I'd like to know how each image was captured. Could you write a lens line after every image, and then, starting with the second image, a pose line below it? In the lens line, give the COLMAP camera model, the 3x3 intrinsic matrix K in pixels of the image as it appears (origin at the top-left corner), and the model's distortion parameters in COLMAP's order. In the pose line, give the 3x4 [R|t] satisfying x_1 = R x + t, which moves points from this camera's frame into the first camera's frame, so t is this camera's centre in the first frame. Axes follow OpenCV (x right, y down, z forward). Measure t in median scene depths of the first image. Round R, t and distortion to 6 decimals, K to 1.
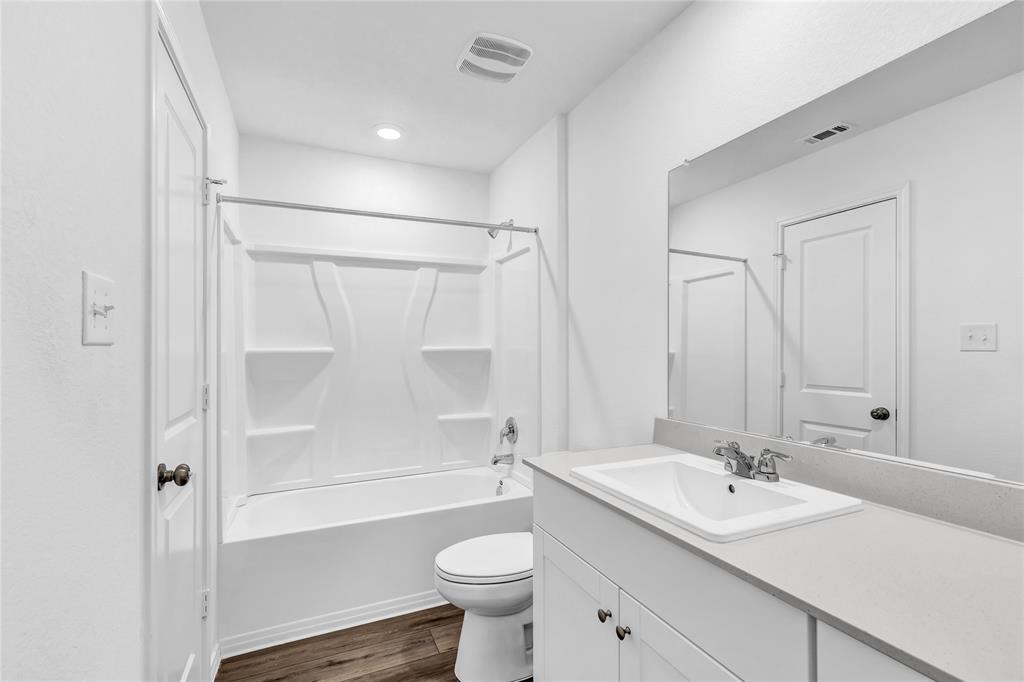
lens RADIAL K [[459.7, 0, 515.8], [0, 459.7, 344.4], [0, 0, 1]] dist [0.003637, -0.000097]
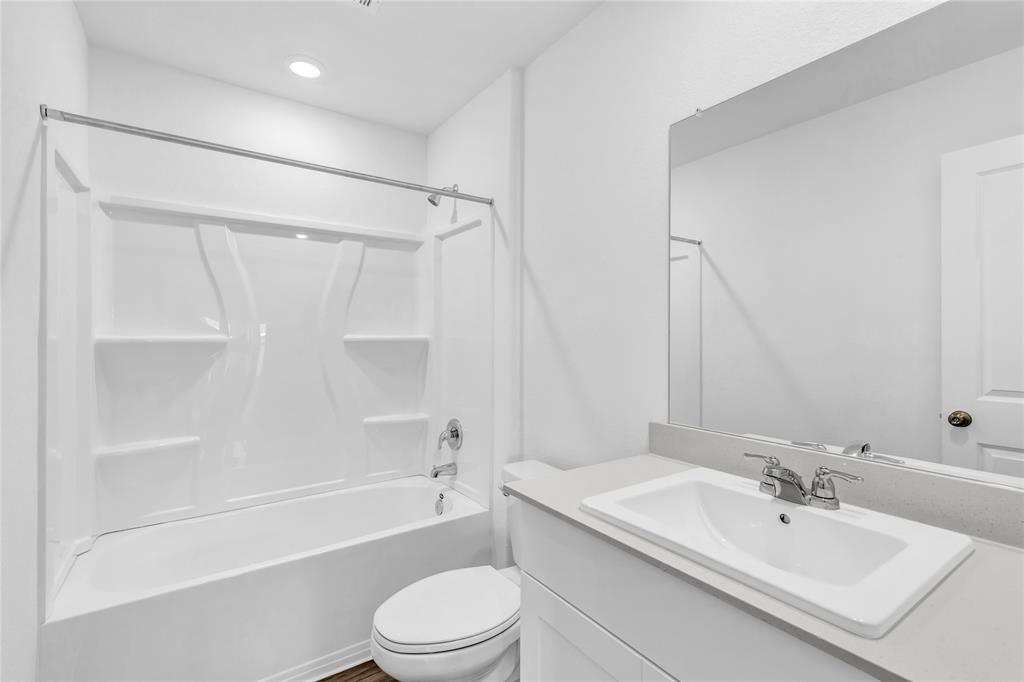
lens RADIAL K [[465.9, 0, 514.4], [0, 465.9, 339.9], [0, 0, 1]] dist [0.013482, -0.000368]
pose [[0.985294, 0.009749, 0.170592, -0.055387], [-0.010897, 0.999924, 0.005794, 0.005454], [-0.170522, -0.007568, 0.985325, 0.142945]]
